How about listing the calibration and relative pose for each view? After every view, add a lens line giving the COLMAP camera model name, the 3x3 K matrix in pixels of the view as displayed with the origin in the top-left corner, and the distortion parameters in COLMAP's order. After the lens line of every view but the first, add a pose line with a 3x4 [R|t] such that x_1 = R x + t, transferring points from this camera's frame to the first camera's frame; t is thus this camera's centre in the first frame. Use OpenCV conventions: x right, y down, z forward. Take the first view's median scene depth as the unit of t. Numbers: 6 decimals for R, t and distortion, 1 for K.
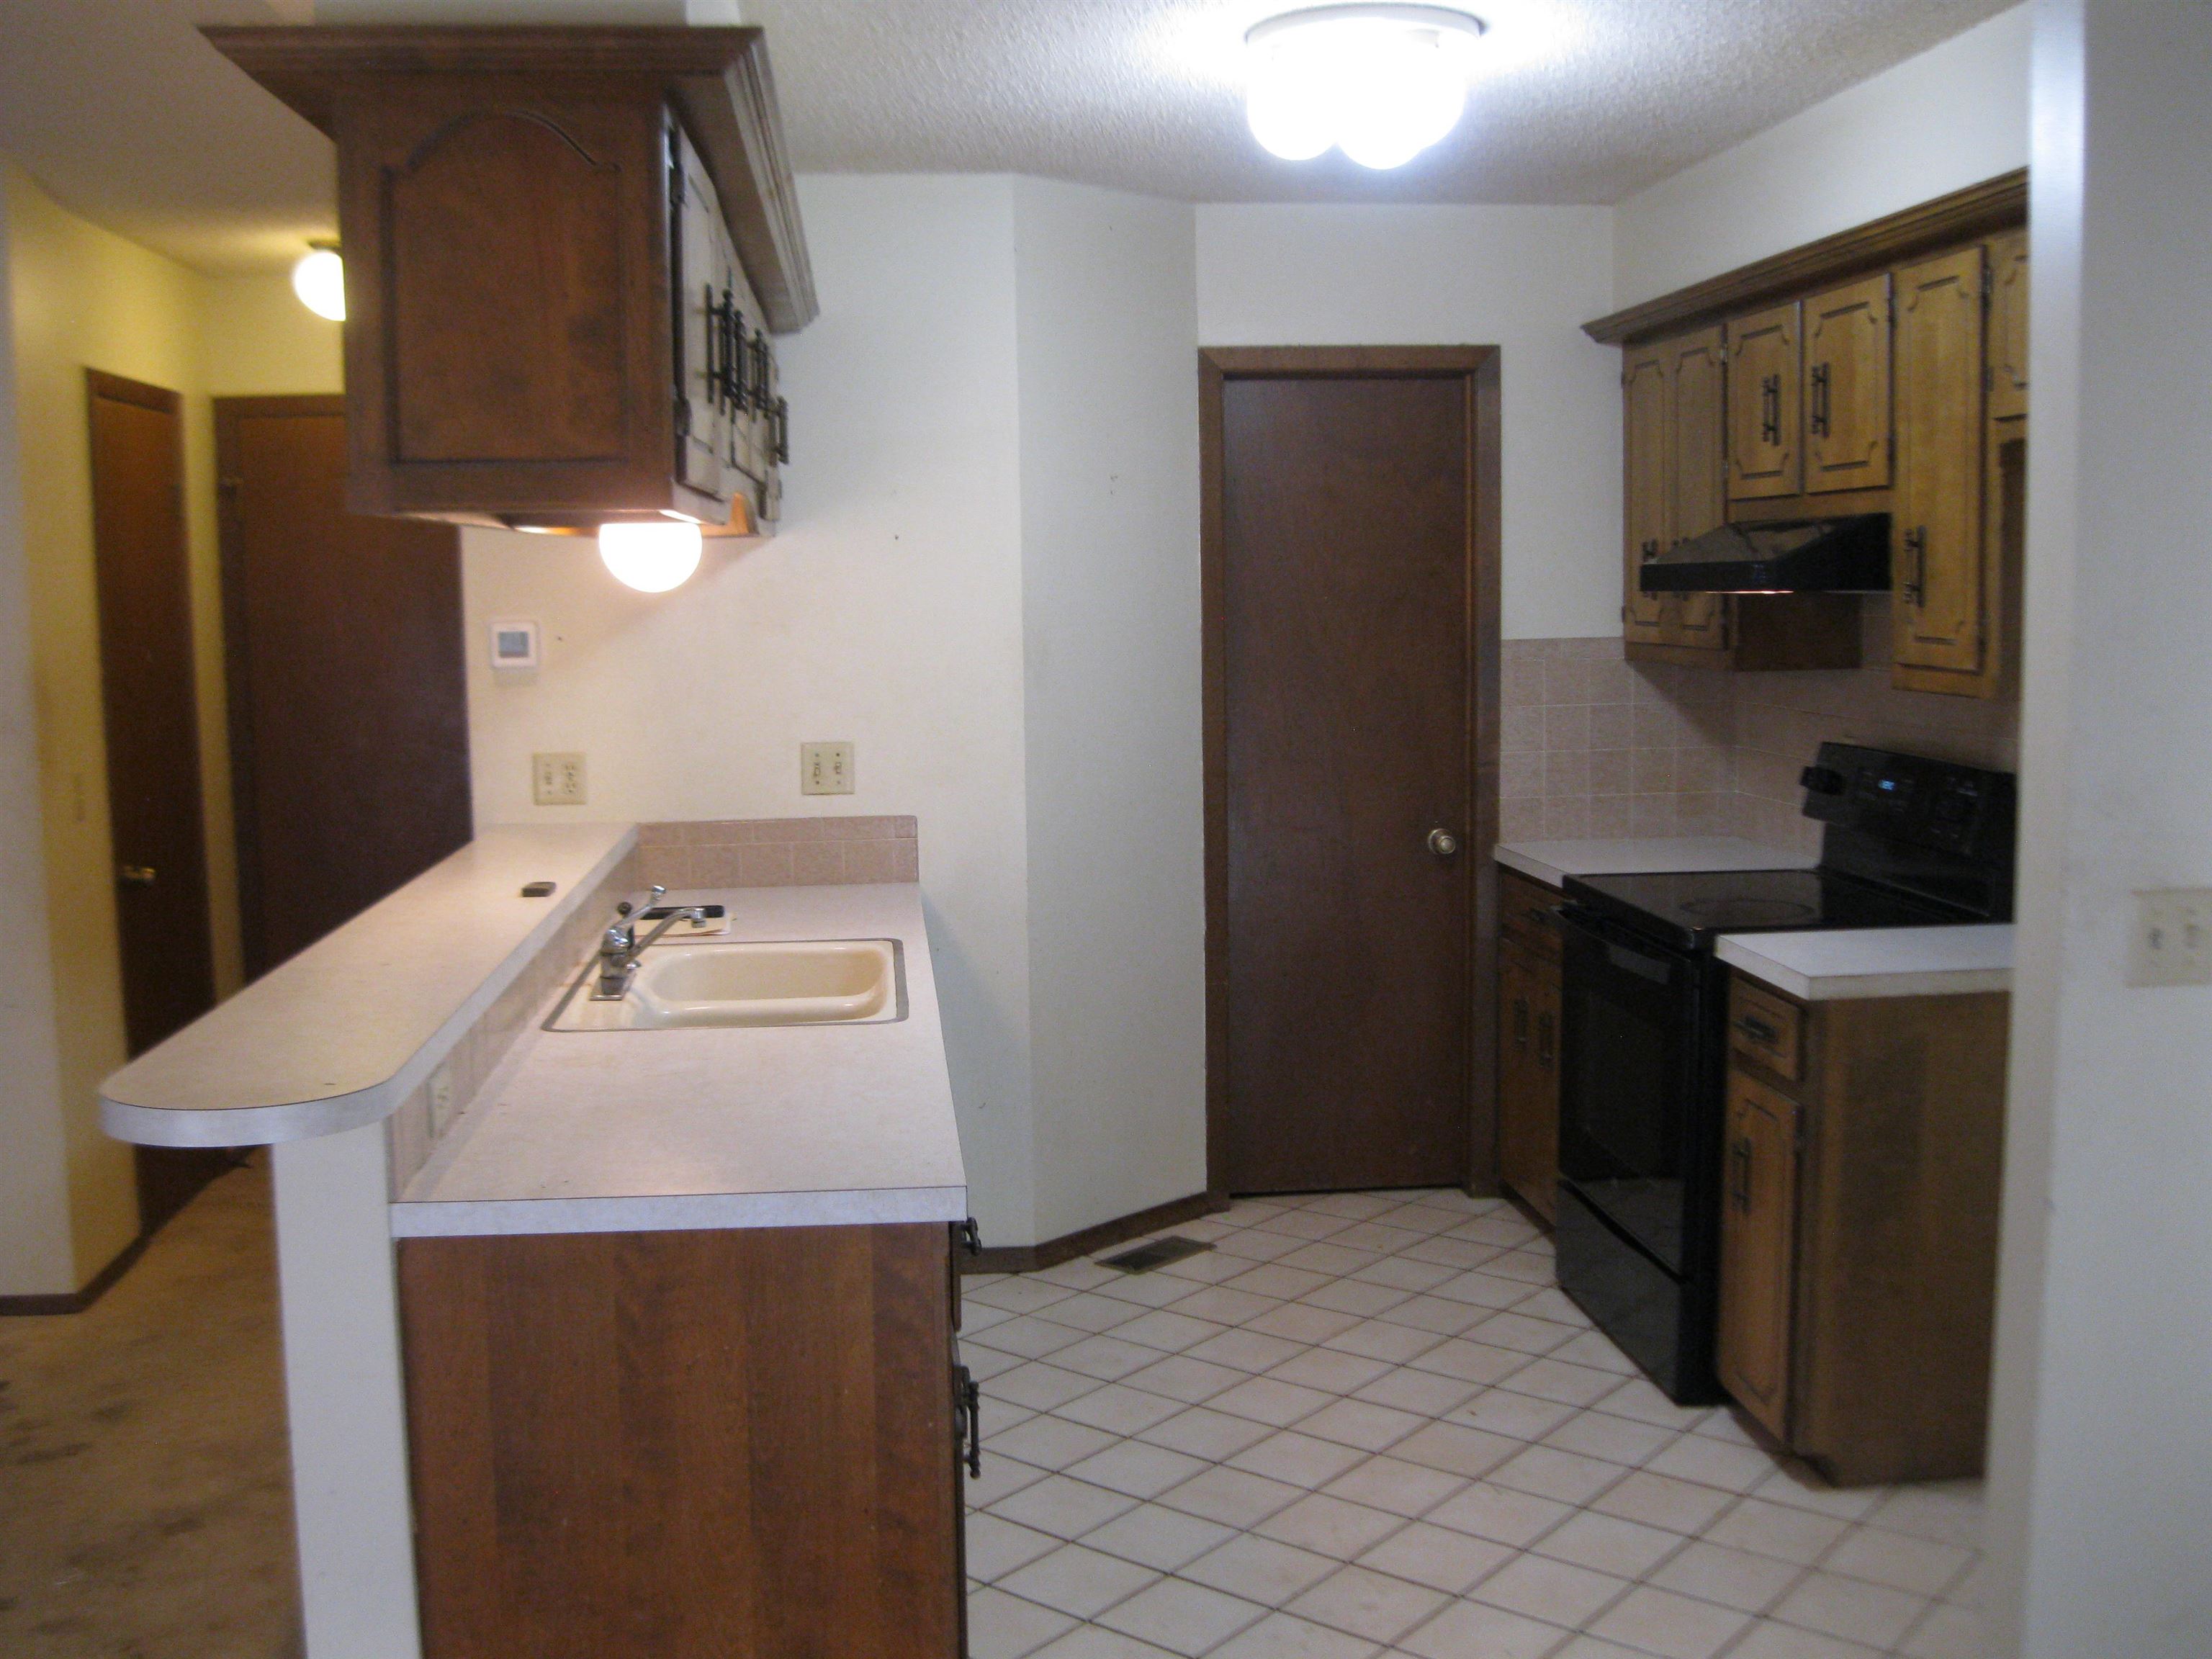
lens RADIAL K [[2257.7, 0, 1132.0], [0, 2257.7, 875.4], [0, 0, 1]] dist [-0.119349, 0.038922]
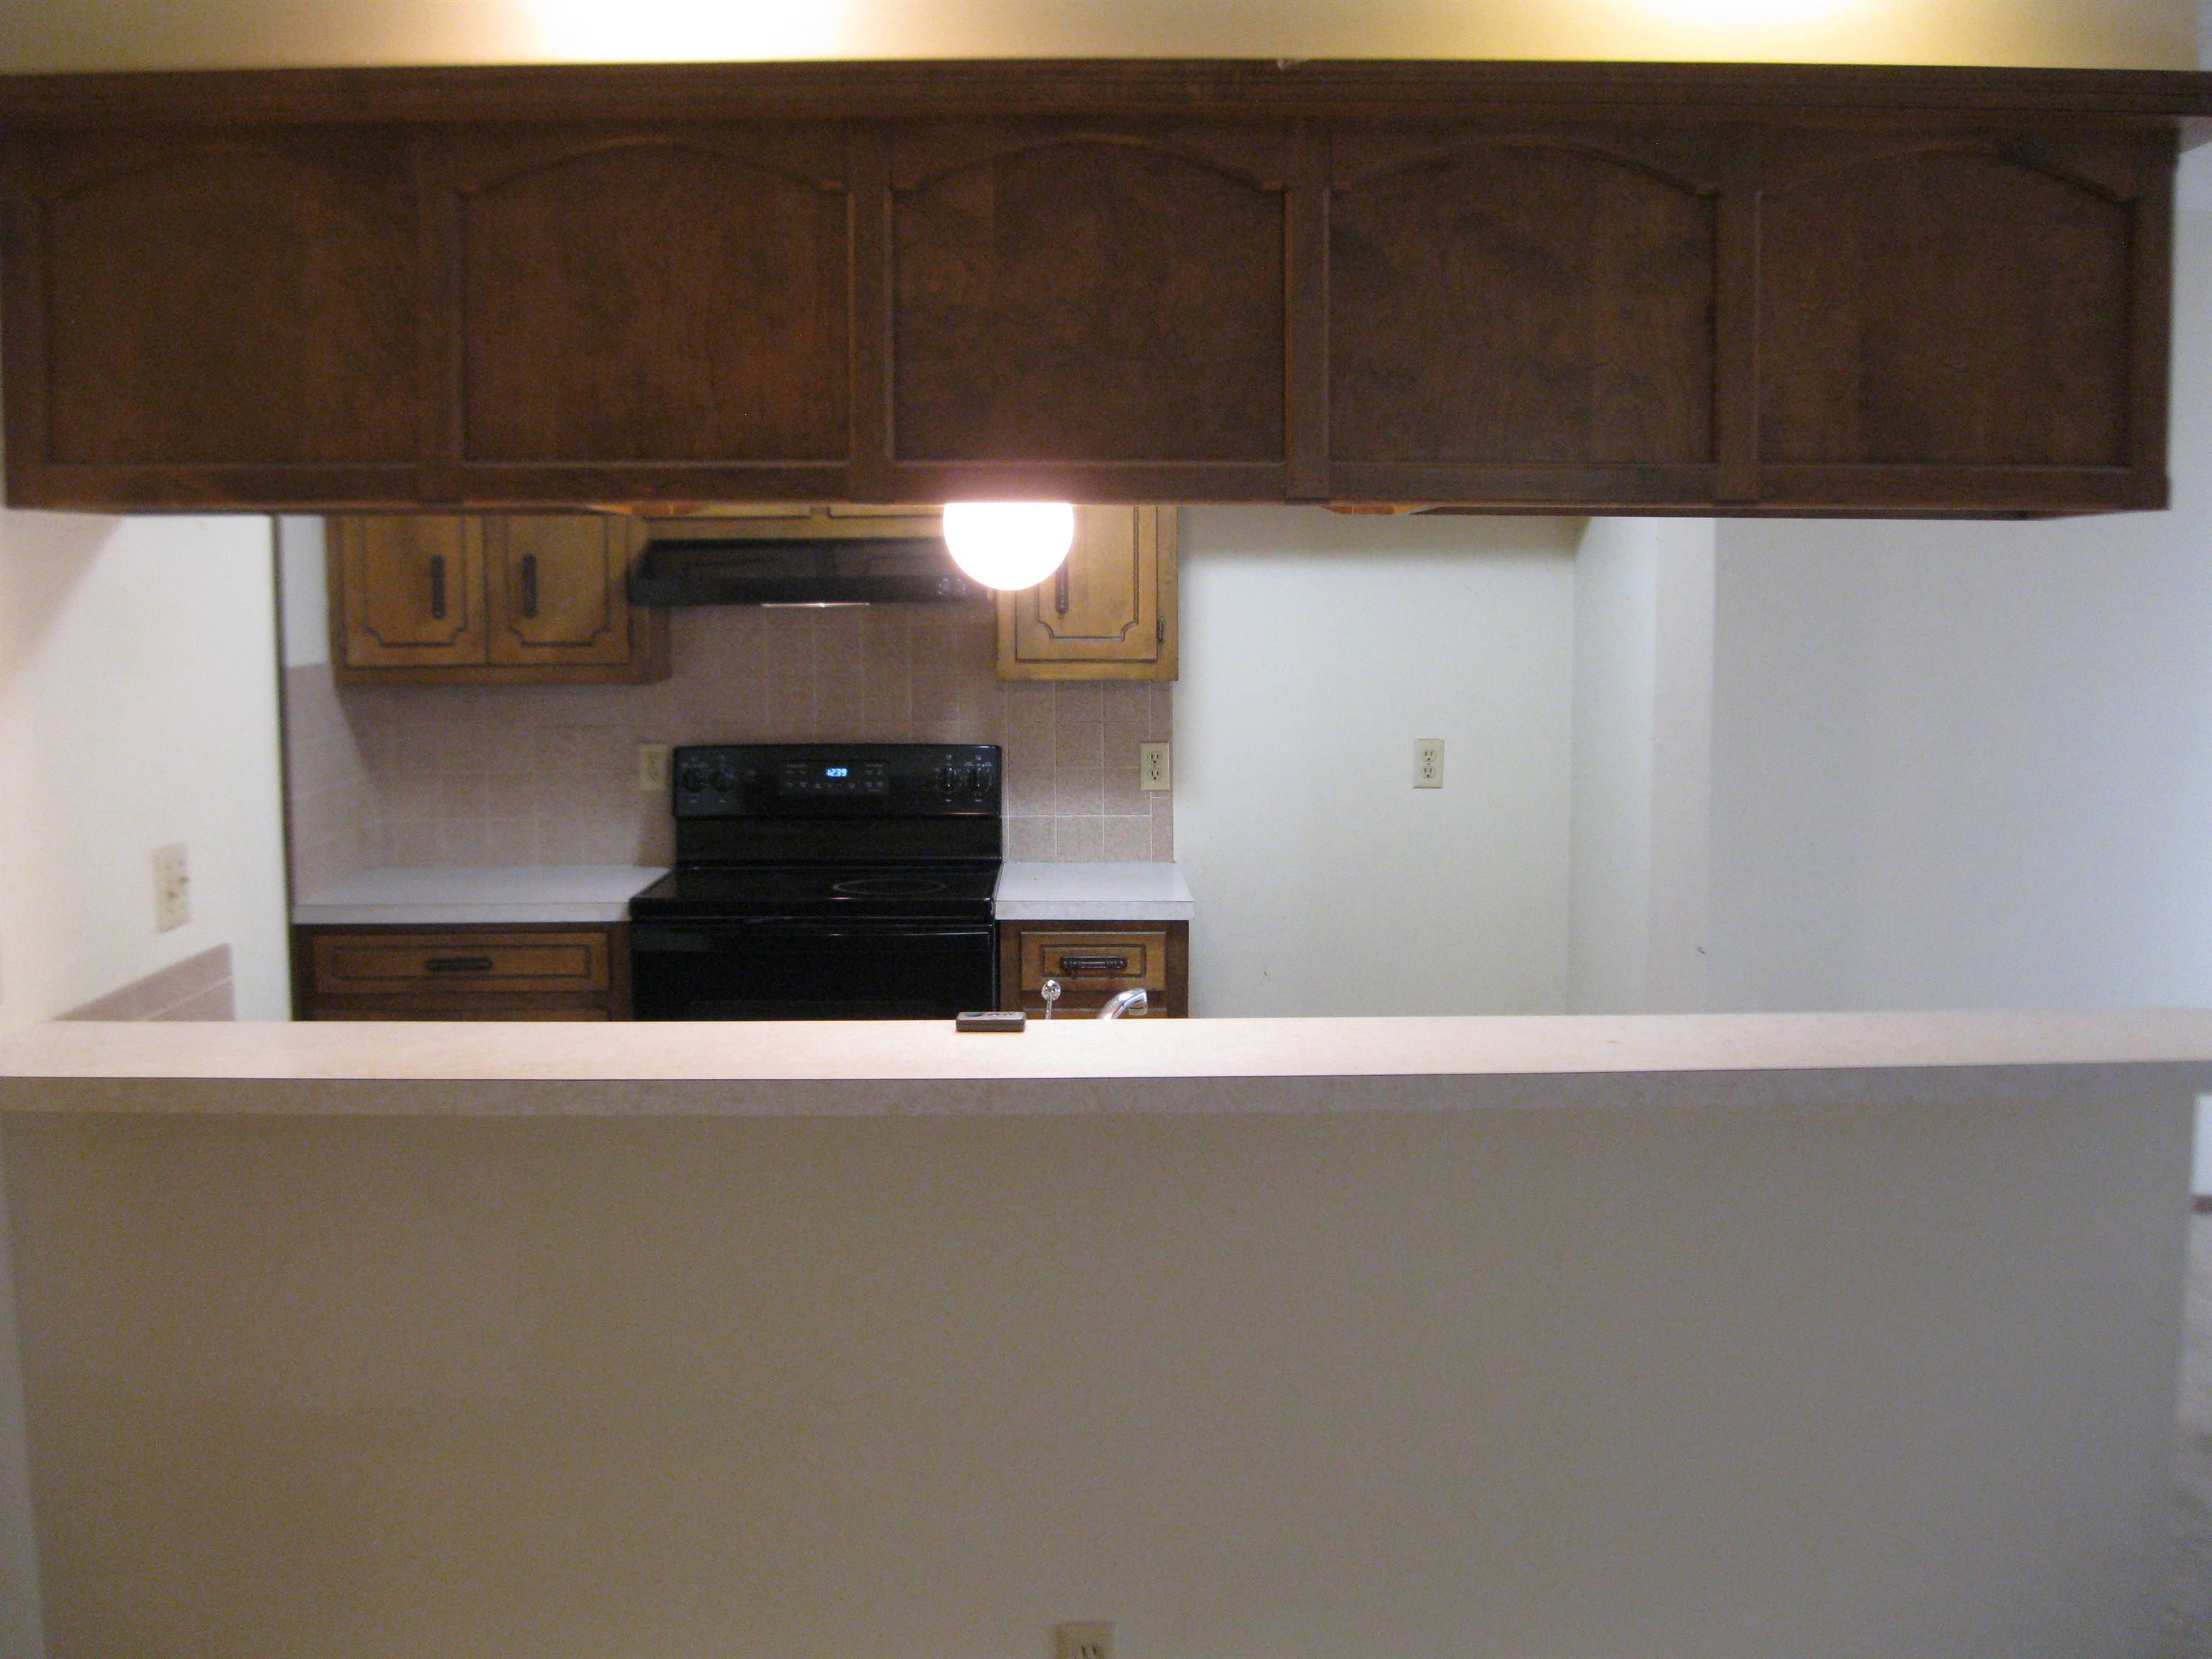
lens RADIAL K [[2256.7, 0, 1125.1], [0, 2256.7, 858.3], [0, 0, 1]] dist [-0.120007, 0.046369]
pose [[0.098588, -0.103437, 0.989738, -0.751452], [0.133253, 0.986998, 0.089877, -0.076678], [-0.986166, 0.123025, 0.111090, 0.689773]]
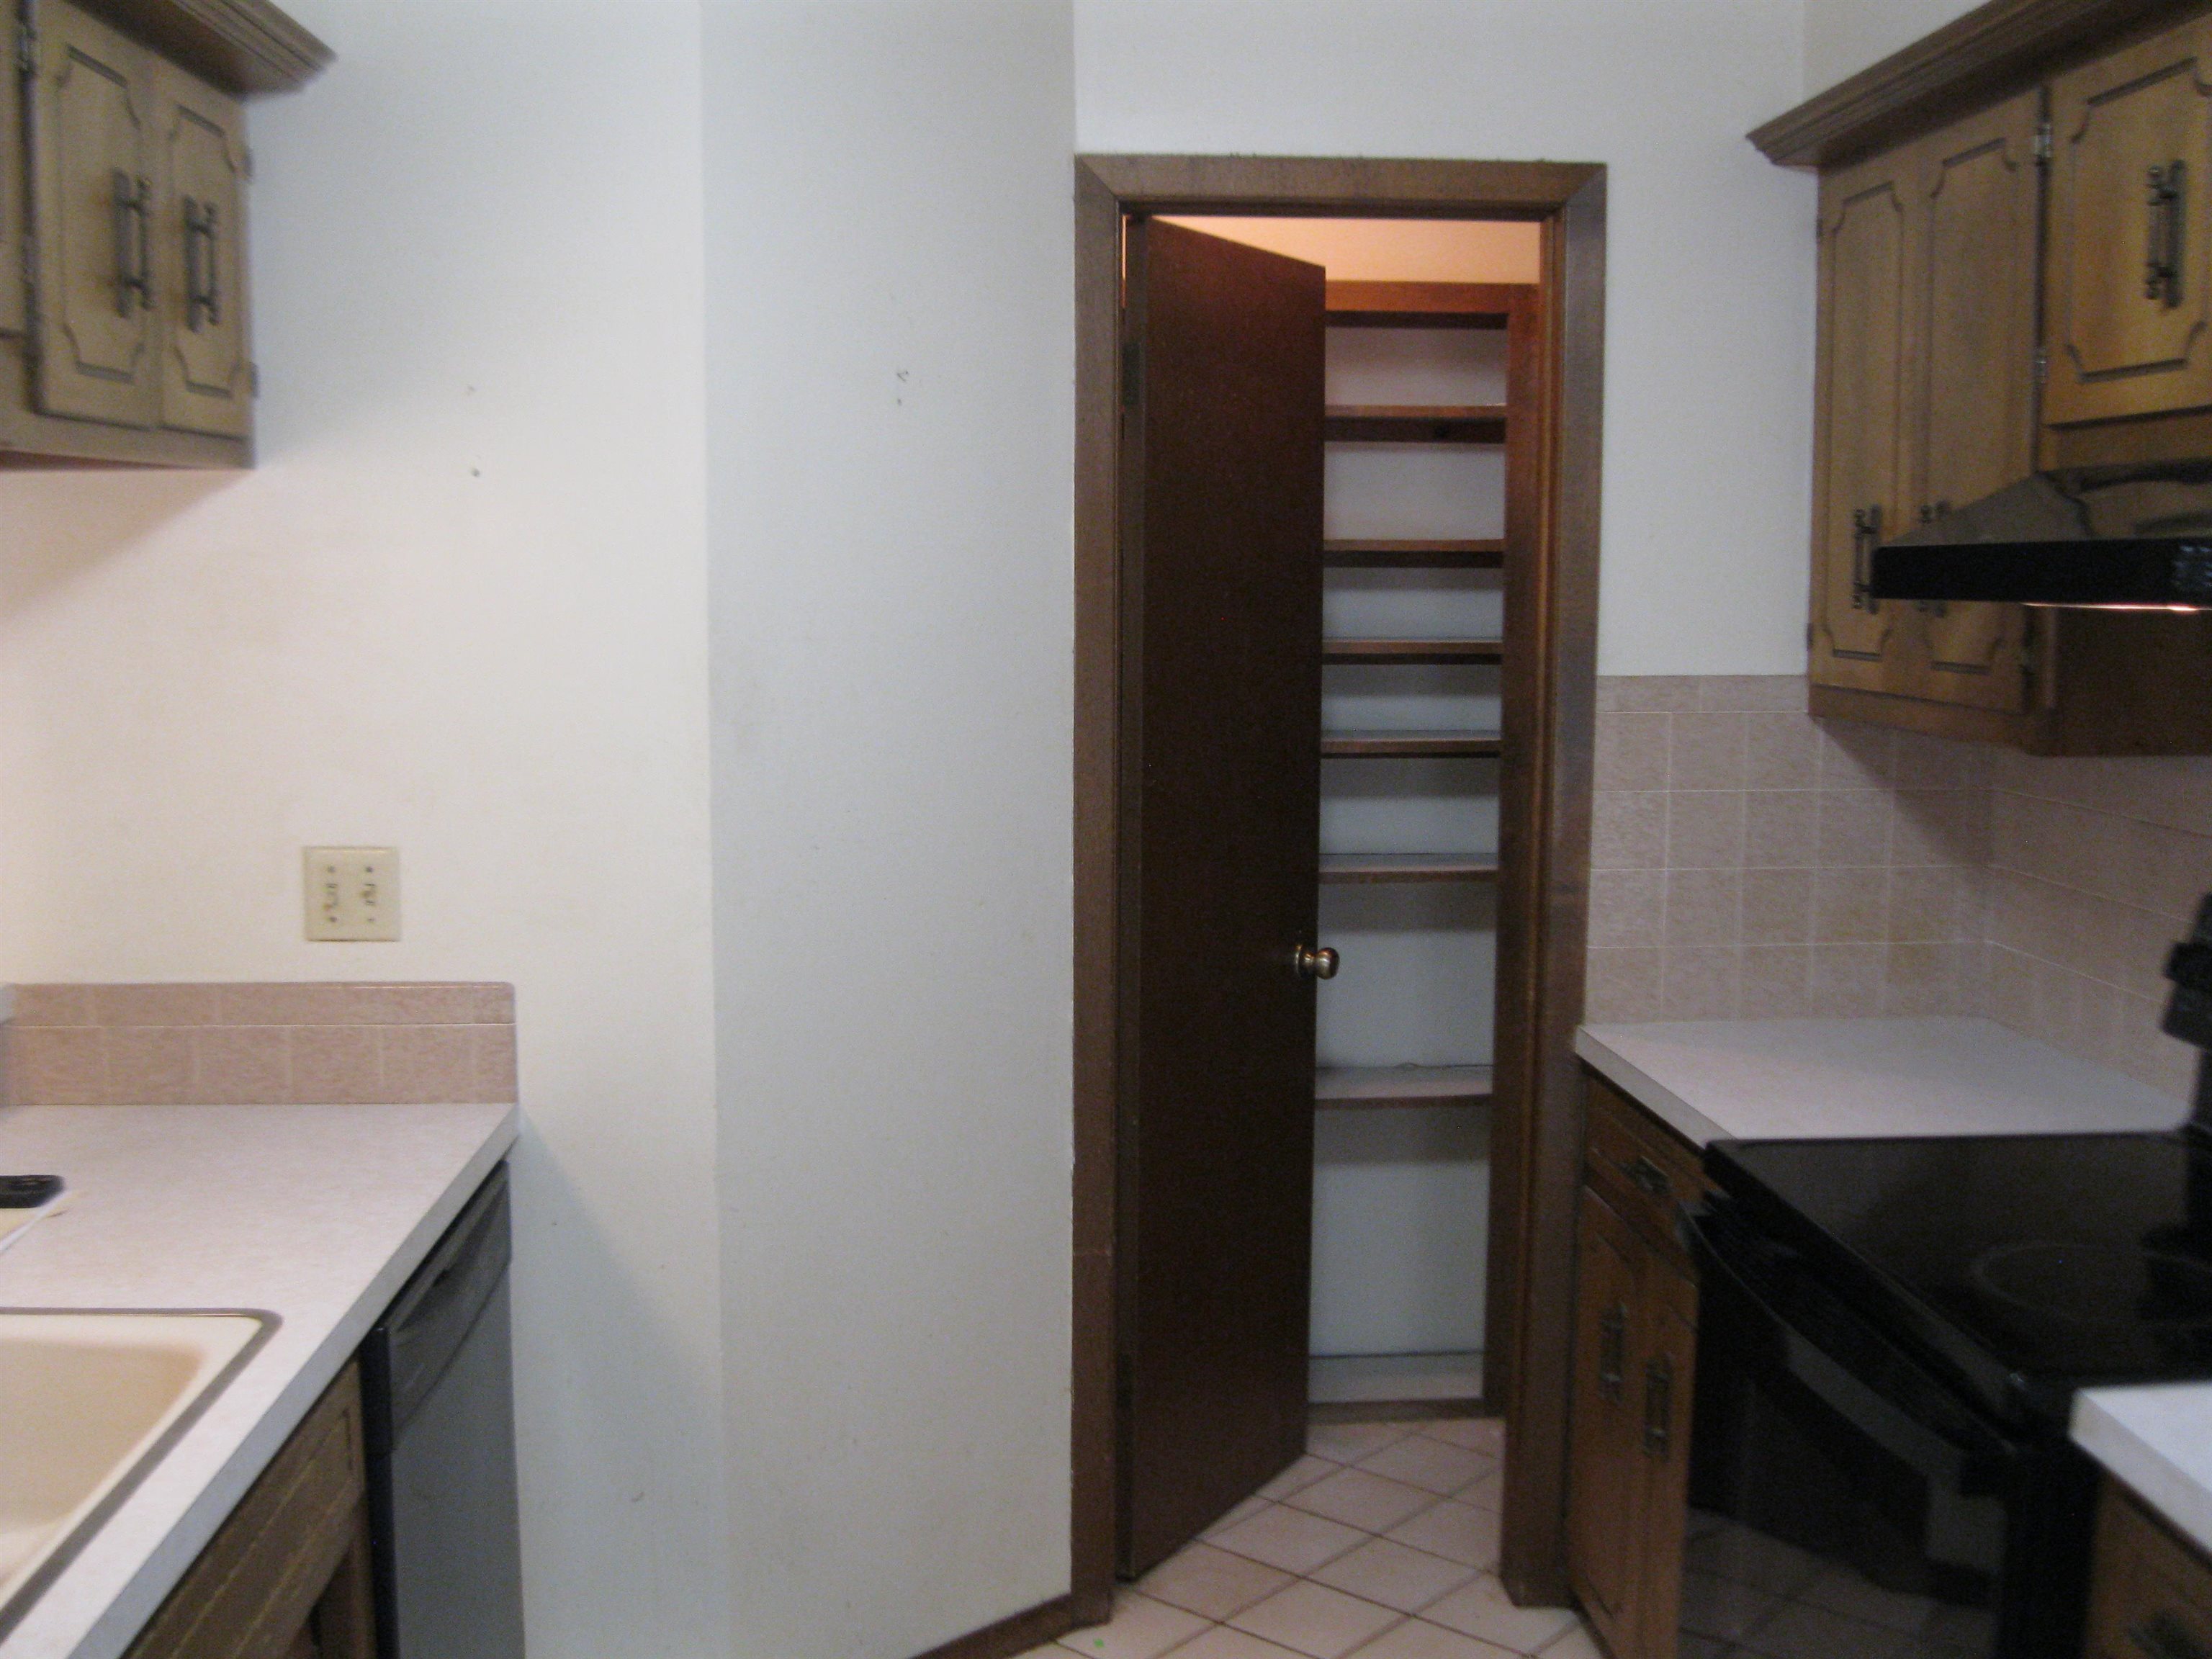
lens RADIAL K [[2256.7, 0, 1125.1], [0, 2256.7, 858.3], [0, 0, 1]] dist [-0.120007, 0.046369]
pose [[0.998983, 0.024490, -0.037866, 0.076488], [-0.024603, 0.999694, -0.002512, -0.061956], [0.037793, 0.003441, 0.999280, 0.485070]]
